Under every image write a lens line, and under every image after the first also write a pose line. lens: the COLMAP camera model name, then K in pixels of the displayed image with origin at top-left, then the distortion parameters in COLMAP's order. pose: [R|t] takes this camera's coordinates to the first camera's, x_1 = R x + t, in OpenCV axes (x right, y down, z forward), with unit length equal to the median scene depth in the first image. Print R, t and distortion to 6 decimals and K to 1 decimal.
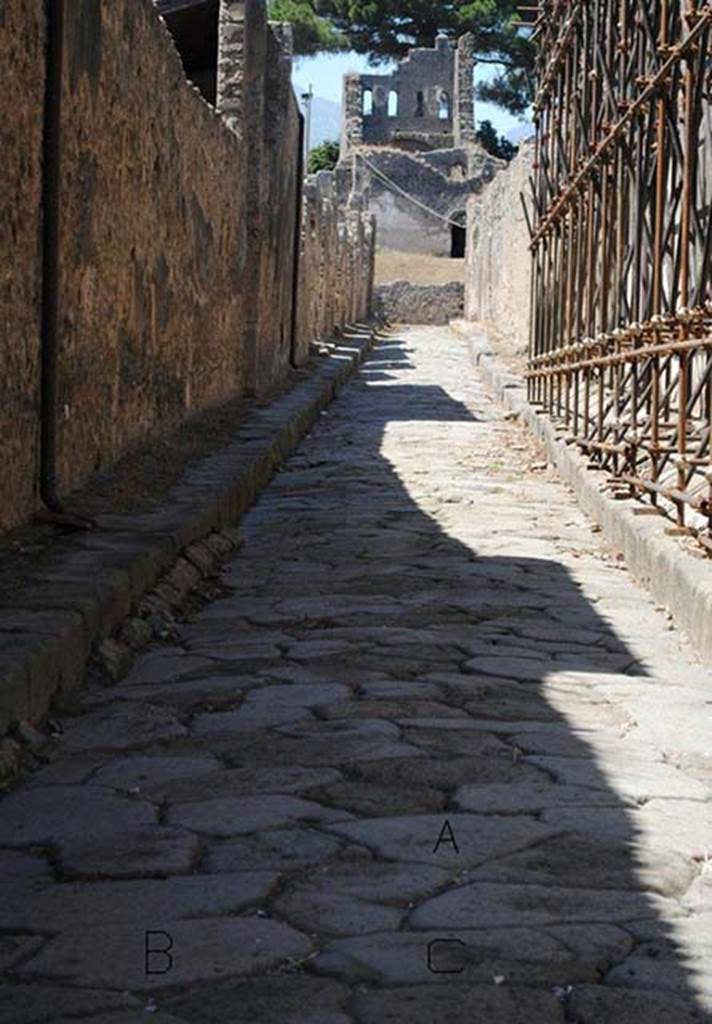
lens RADIAL K [[3051.6, 0, 356.0], [0, 3051.6, 512.0], [0, 0, 1]] dist [-0.062347, -0.477070]
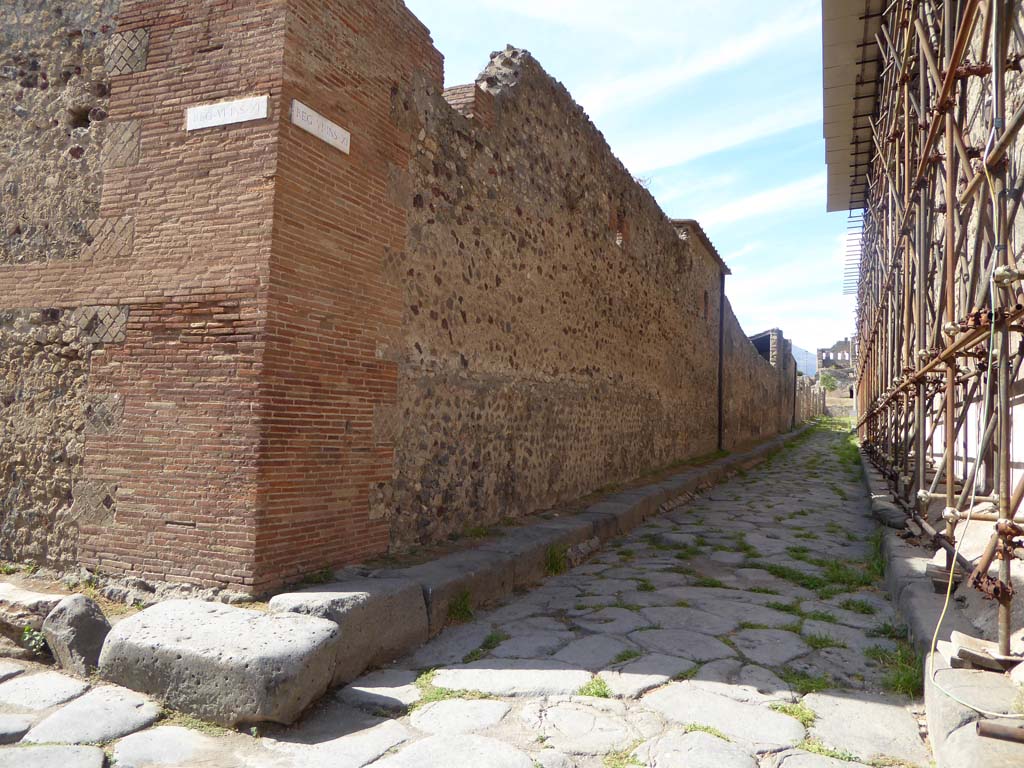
lens RADIAL K [[806.9, 0, 491.6], [0, 806.9, 402.6], [0, 0, 1]] dist [-0.135269, 0.048554]
pose [[0.922036, -0.015014, -0.386814, 0.035018], [-0.016638, 0.996787, -0.078350, 0.019582], [0.386748, 0.078677, 0.918823, -0.185260]]
